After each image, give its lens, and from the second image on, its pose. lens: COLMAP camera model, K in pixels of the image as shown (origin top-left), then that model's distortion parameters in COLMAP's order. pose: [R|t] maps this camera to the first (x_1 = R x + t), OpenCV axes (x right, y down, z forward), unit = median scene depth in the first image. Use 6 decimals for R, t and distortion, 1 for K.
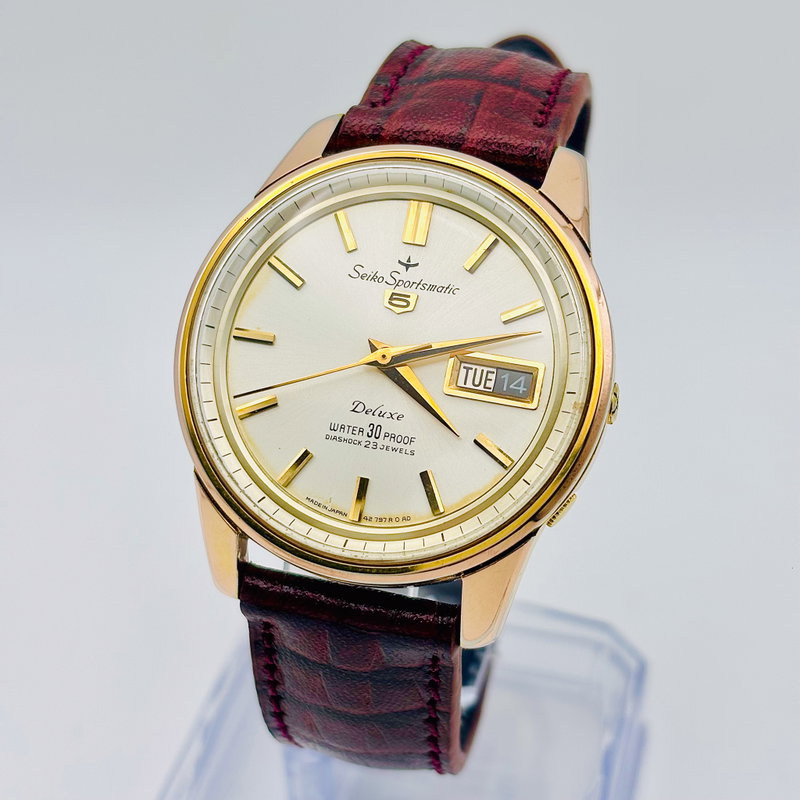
lens RADIAL K [[1522.9, 0, 389.1], [0, 1522.9, 426.6], [0, 0, 1]] dist [0.302416, 0.027789]
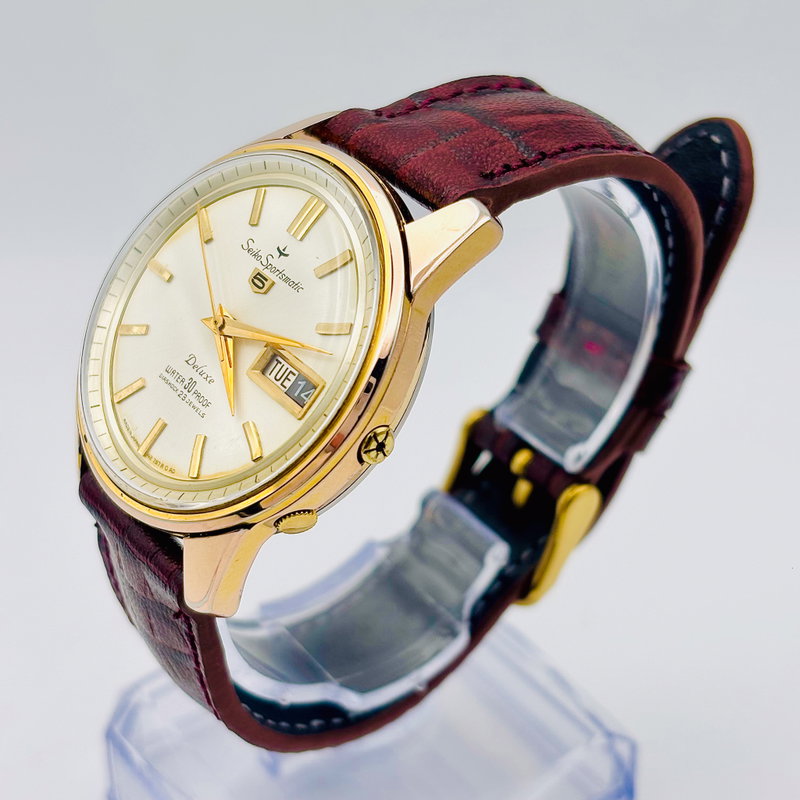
lens RADIAL K [[1522.9, 0, 389.1], [0, 1522.9, 426.6], [0, 0, 1]] dist [0.302416, 0.027789]
pose [[0.788583, 0.370052, -0.491120, 0.640054], [-0.373142, 0.922778, 0.096152, -0.125824], [0.488776, 0.107434, 0.865769, 0.136938]]
